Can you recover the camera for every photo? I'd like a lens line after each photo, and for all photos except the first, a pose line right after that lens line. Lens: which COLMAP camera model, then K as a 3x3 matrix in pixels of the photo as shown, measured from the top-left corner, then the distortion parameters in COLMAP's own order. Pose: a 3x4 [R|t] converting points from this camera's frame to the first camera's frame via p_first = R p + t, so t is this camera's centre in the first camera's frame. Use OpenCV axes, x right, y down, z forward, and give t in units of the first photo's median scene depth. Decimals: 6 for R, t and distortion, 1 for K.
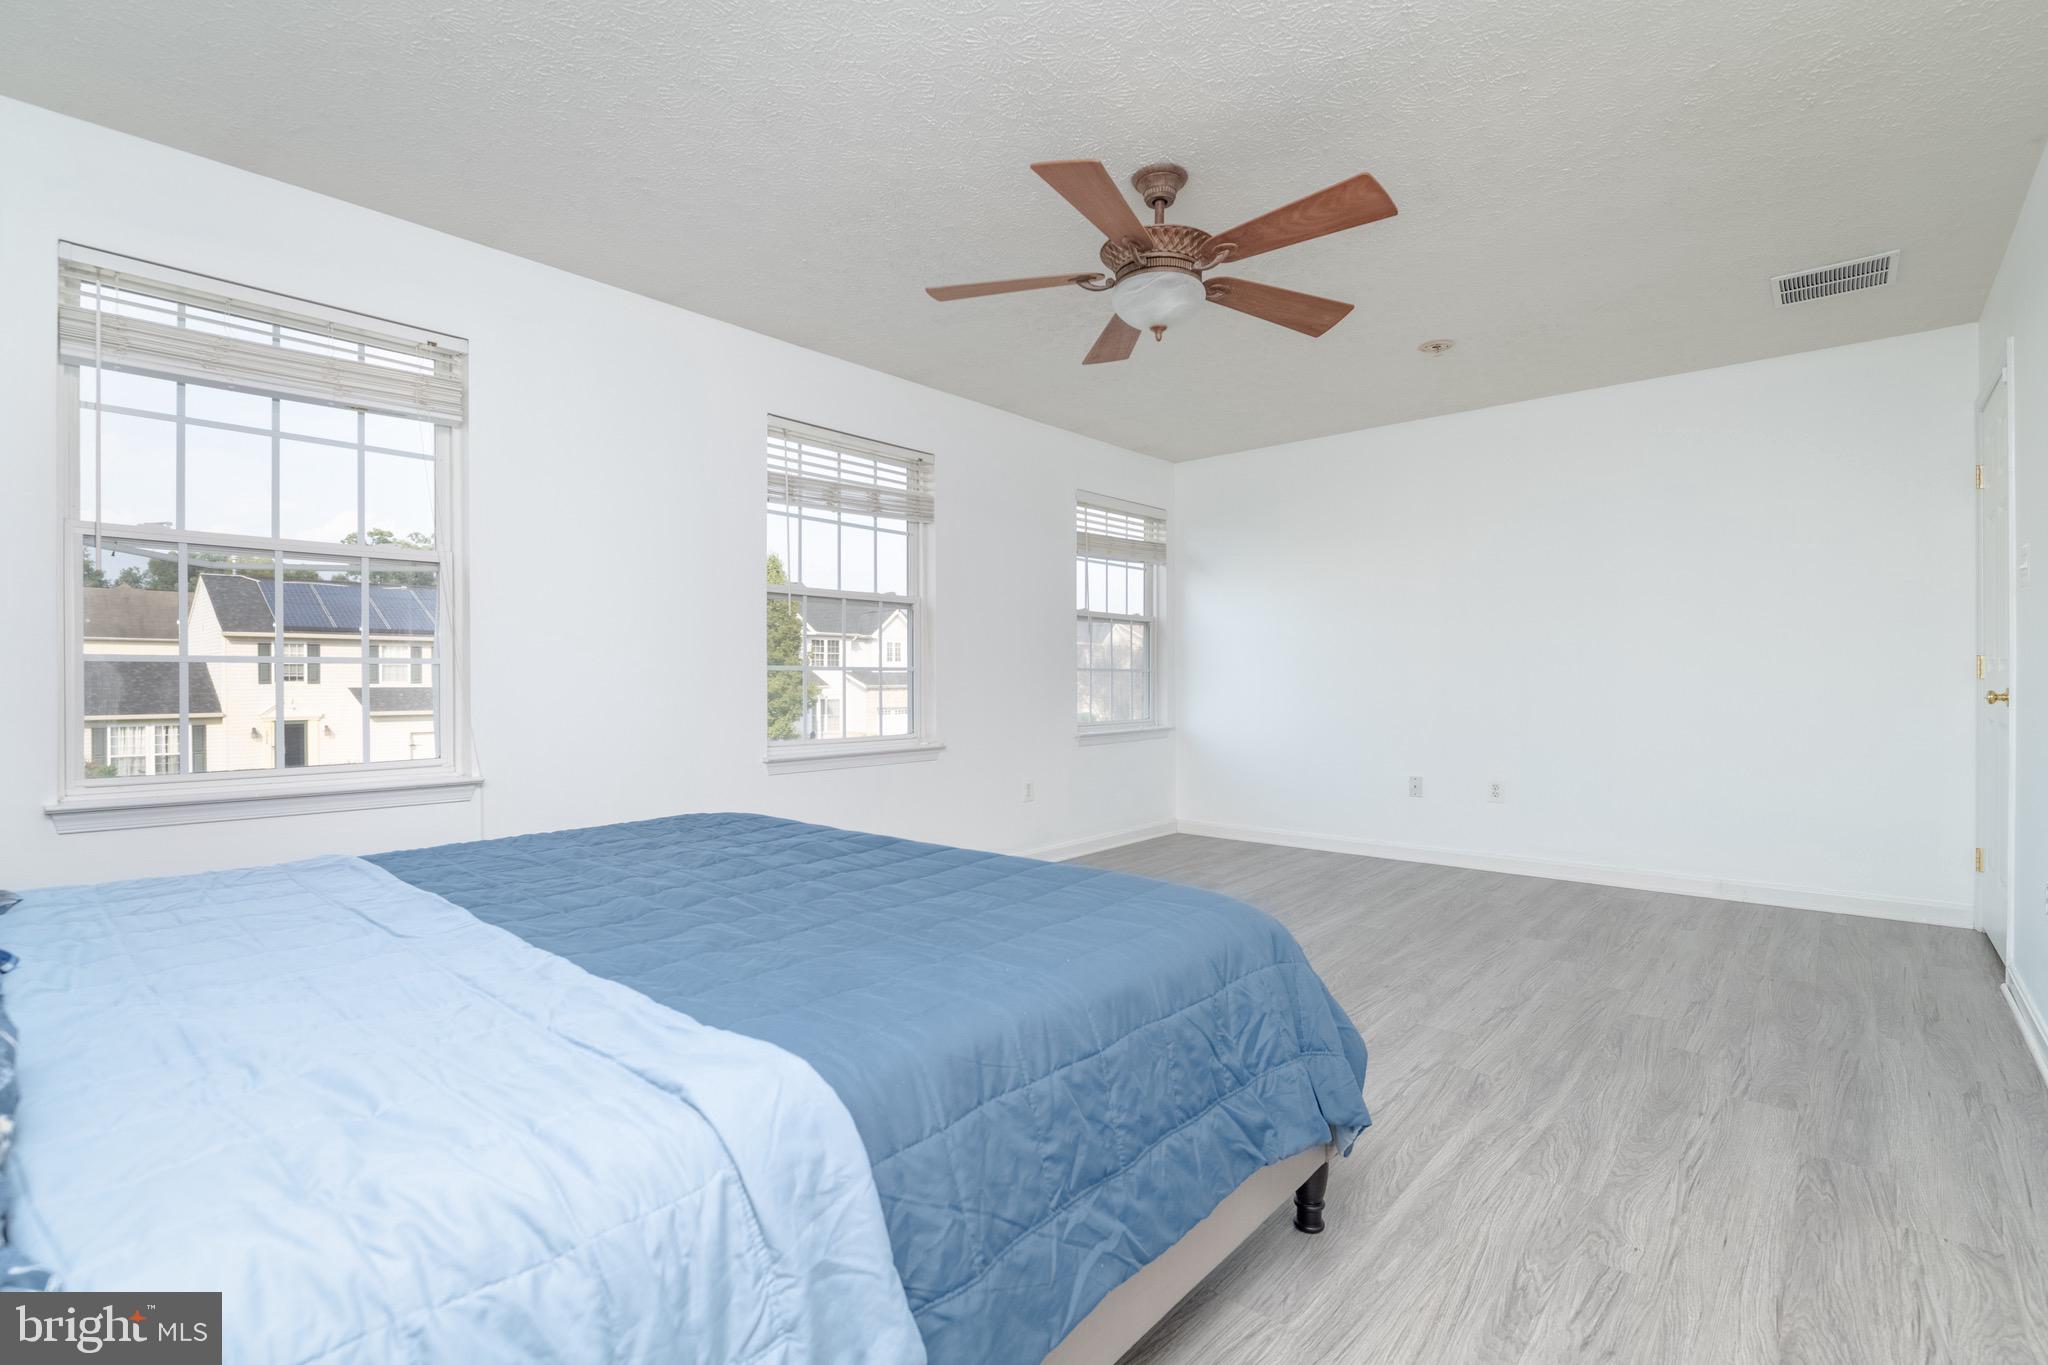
lens RADIAL K [[949.8, 0, 1029.3], [0, 949.8, 681.0], [0, 0, 1]] dist [-0.000693, -0.009918]
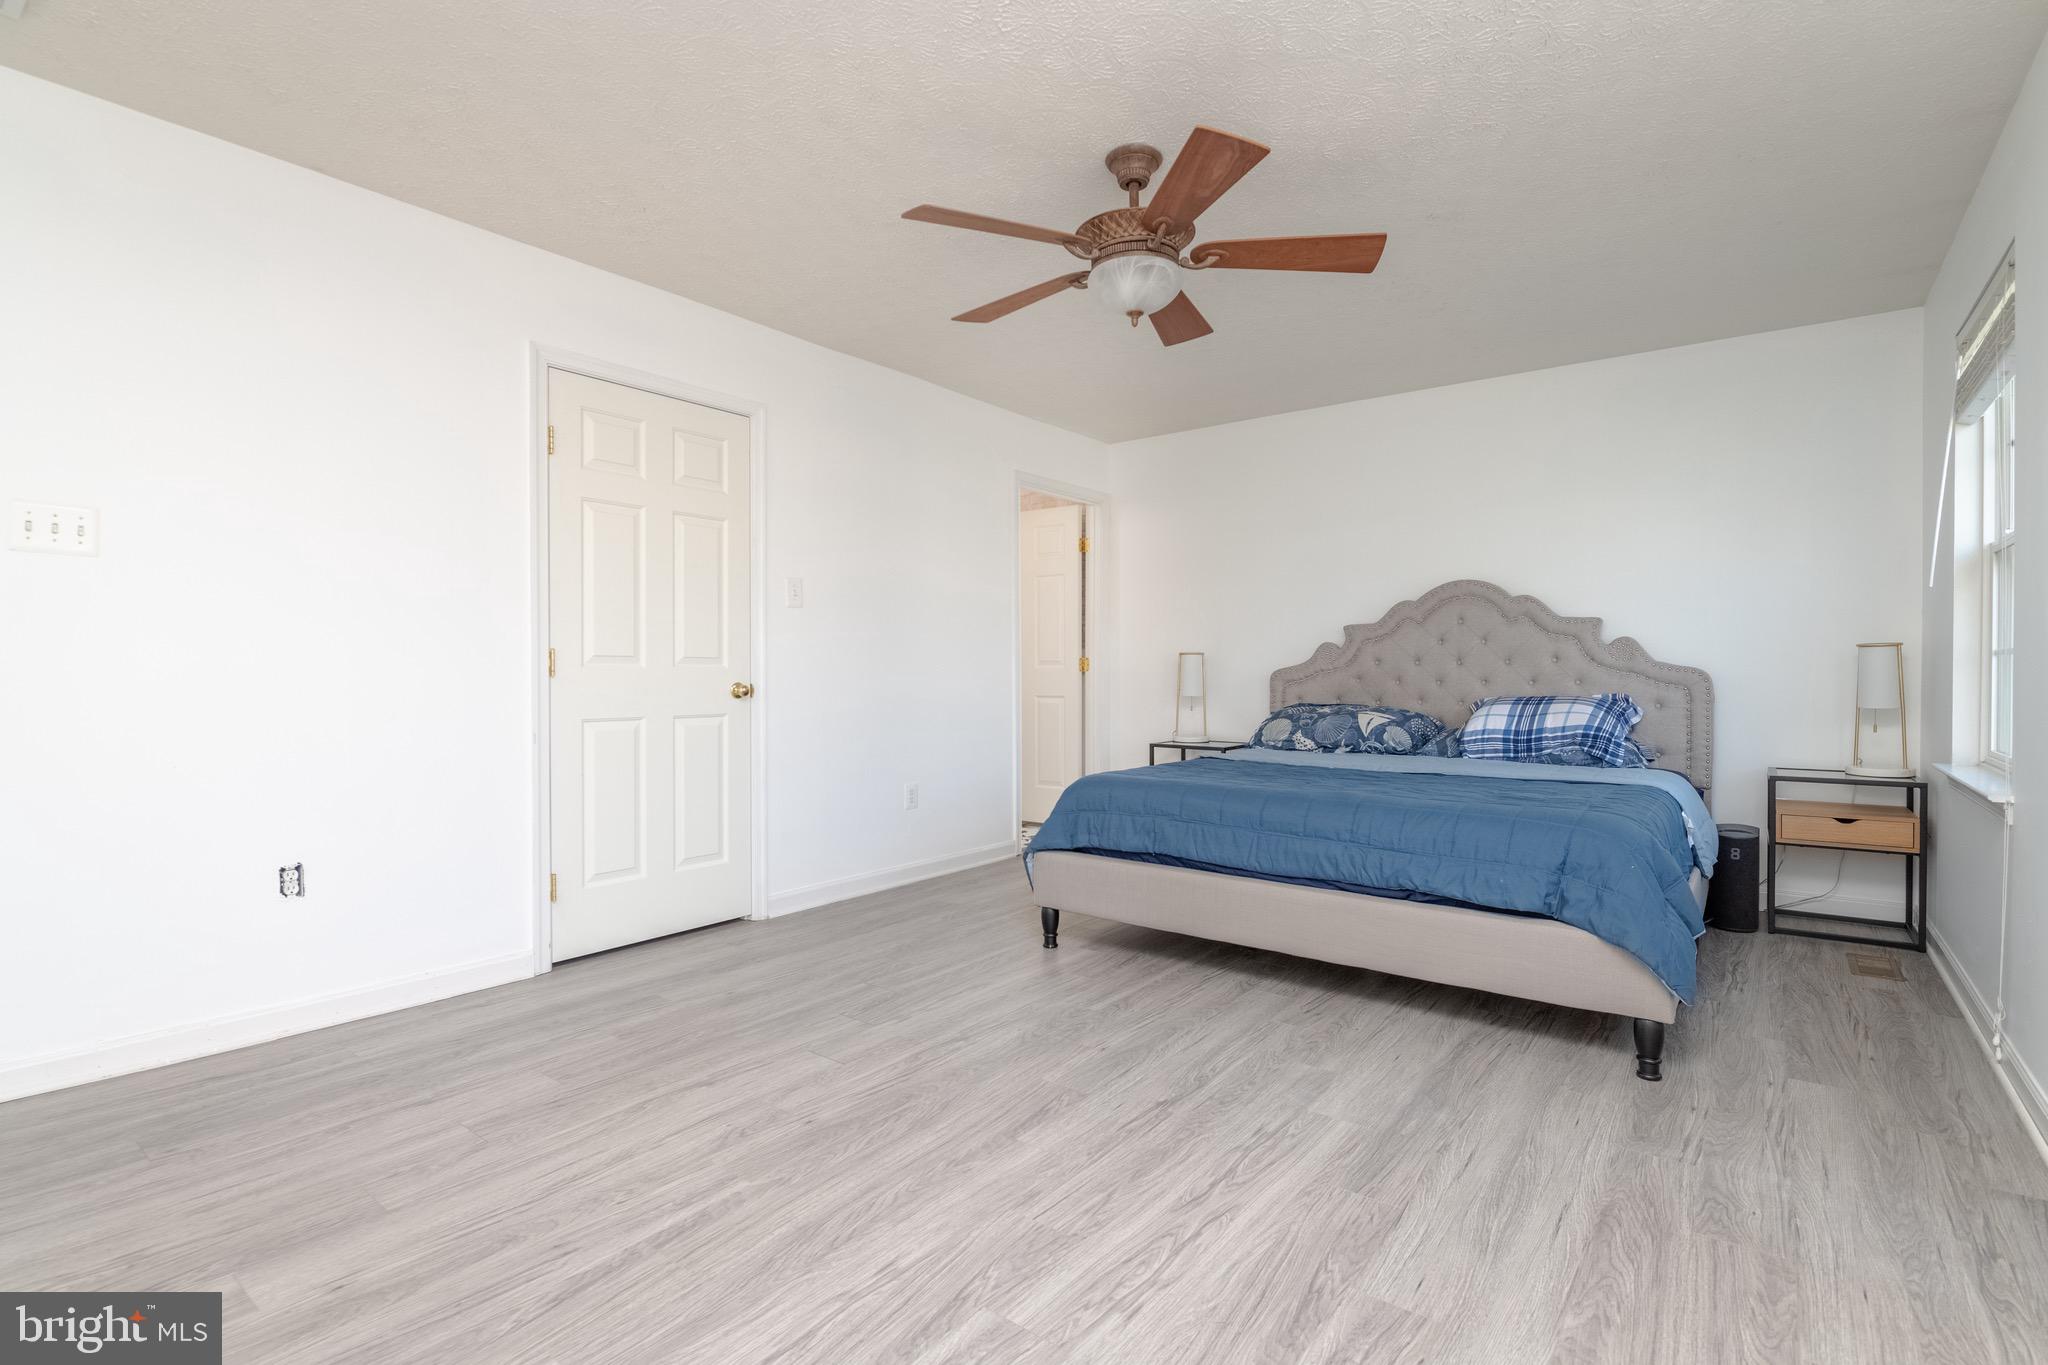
lens RADIAL K [[949.8, 0, 1029.3], [0, 949.8, 681.0], [0, 0, 1]] dist [-0.000693, -0.009918]
pose [[-0.998471, 0.002296, -0.055238, 0.295252], [0.001443, 0.999879, 0.015492, -0.006099], [0.055266, 0.015389, -0.998353, 1.949425]]
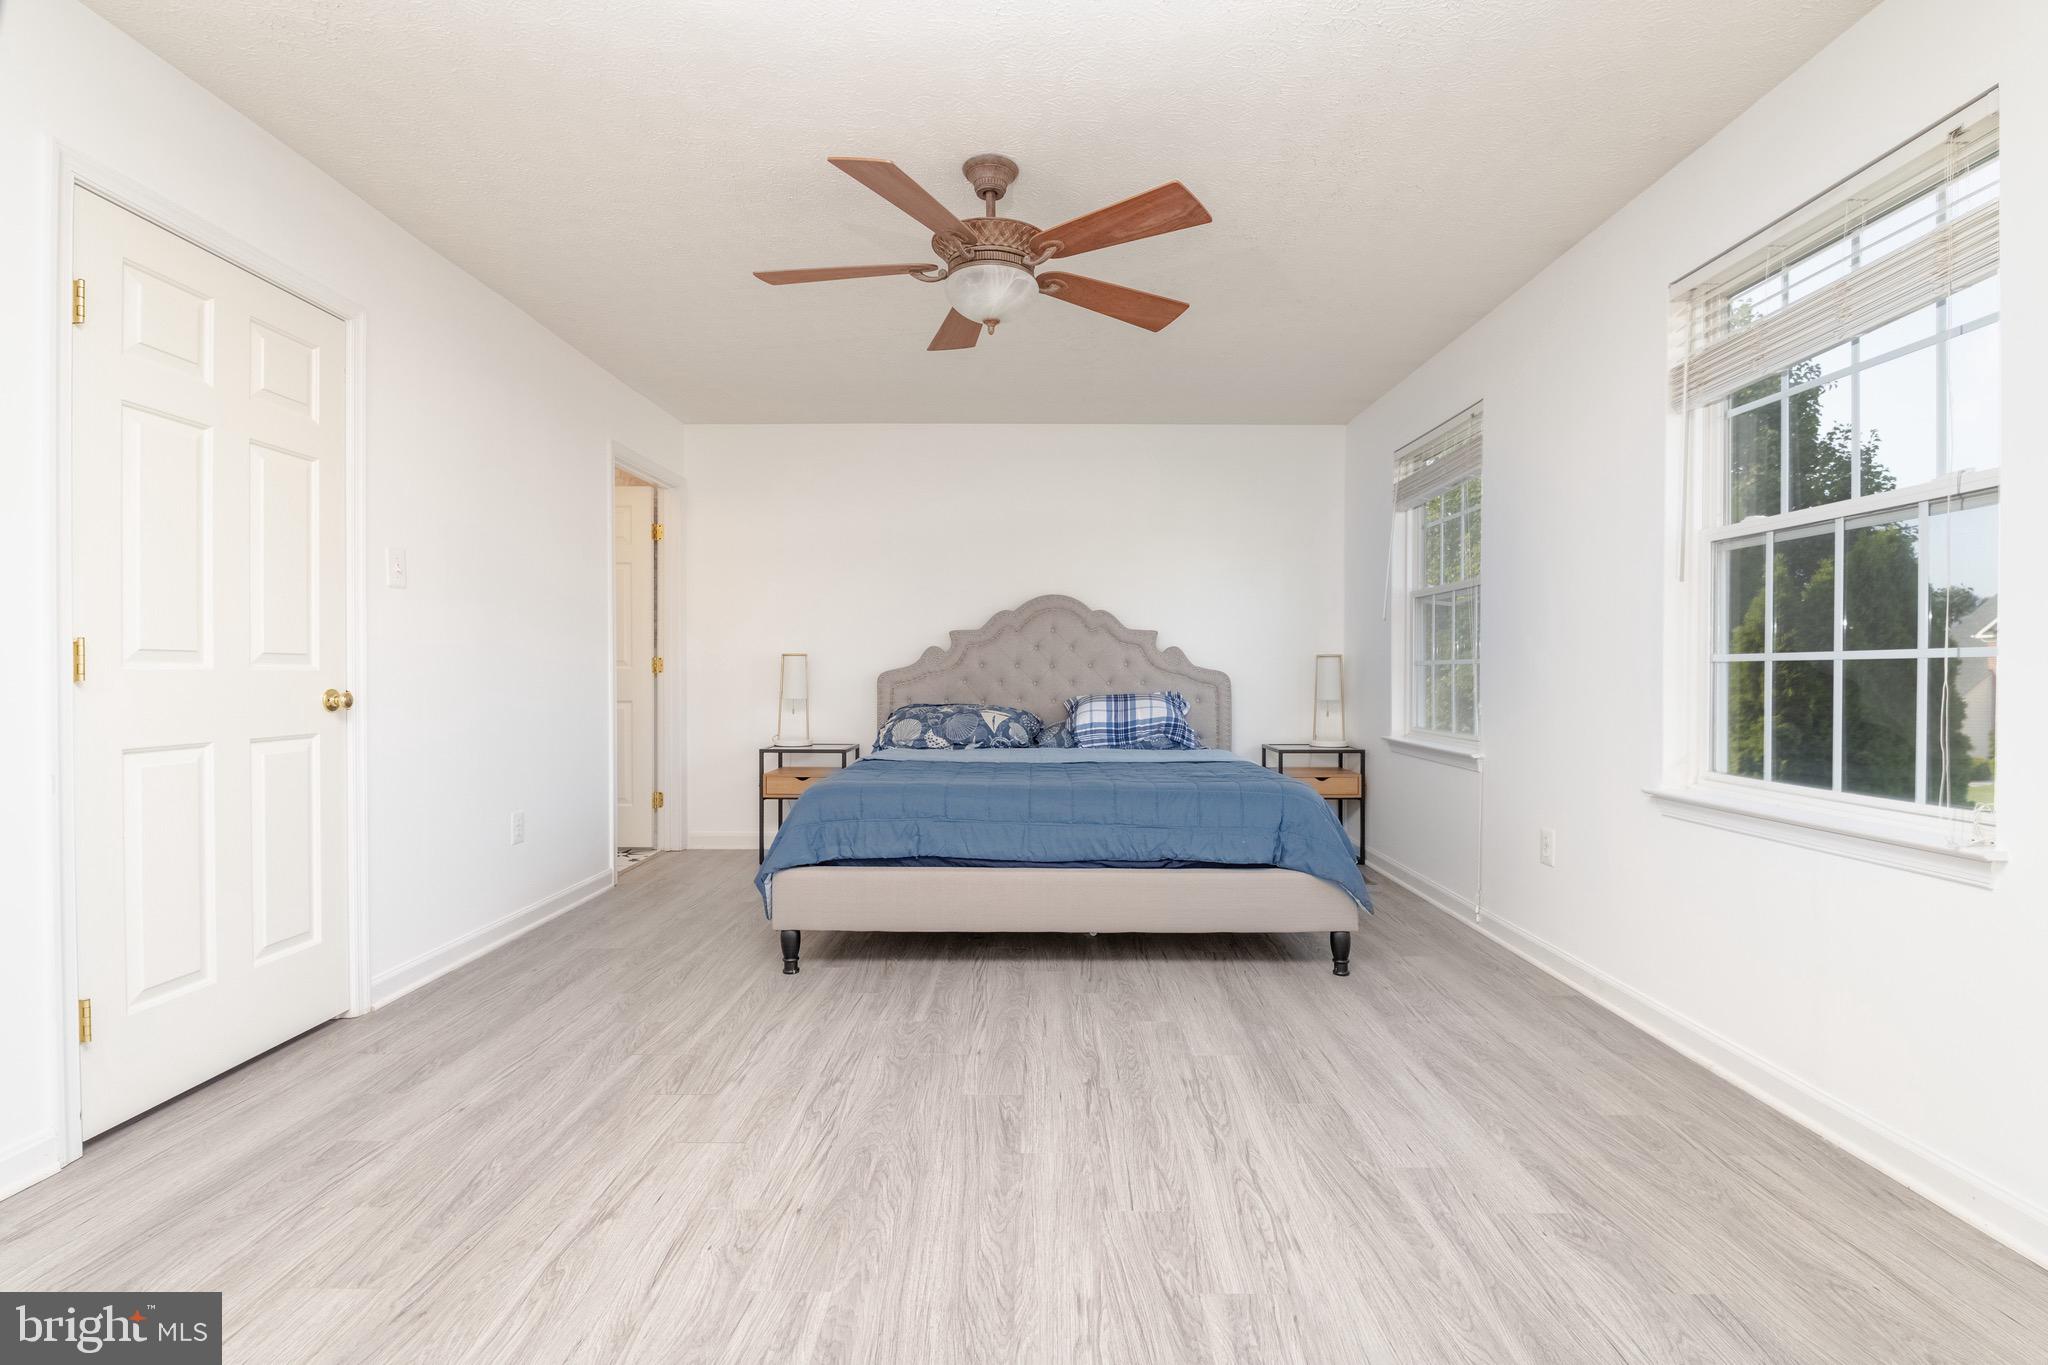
lens RADIAL K [[949.8, 0, 1029.3], [0, 949.8, 681.0], [0, 0, 1]] dist [-0.000693, -0.009918]
pose [[-0.761482, 0.006340, -0.648155, 0.740578], [-0.003566, 0.999896, 0.013969, -0.007933], [0.648177, 0.012948, -0.761380, 1.762007]]
